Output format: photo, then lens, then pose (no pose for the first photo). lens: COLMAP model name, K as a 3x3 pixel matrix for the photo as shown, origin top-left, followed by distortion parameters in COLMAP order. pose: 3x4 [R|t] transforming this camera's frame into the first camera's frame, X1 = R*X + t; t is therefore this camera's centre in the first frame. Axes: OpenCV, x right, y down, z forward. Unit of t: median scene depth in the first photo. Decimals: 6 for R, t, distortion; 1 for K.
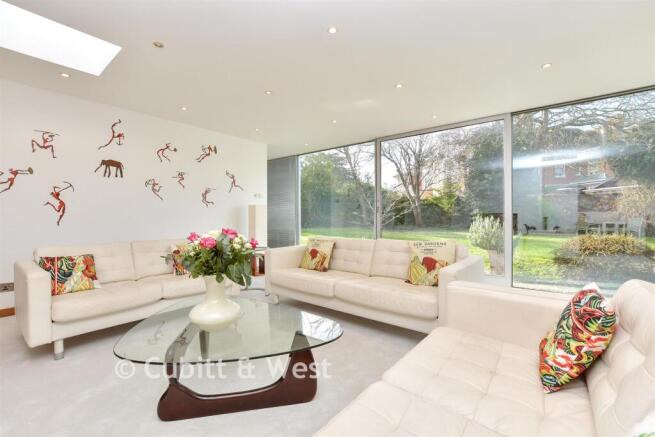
lens RADIAL K [[287.0, 0, 326.5], [0, 287.0, 218.1], [0, 0, 1]] dist [-0.001927, -0.000039]
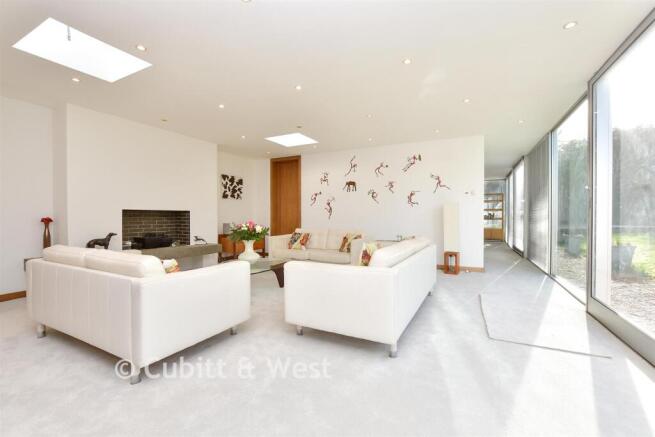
lens RADIAL K [[287.0, 0, 326.5], [0, 287.0, 218.0], [0, 0, 1]] dist [-0.001927, -0.000039]
pose [[0.225984, 0.003664, -0.974124, 0.775835], [-0.010252, 0.999946, 0.001383, 0.010411], [0.974077, 0.009674, 0.226009, 0.436658]]
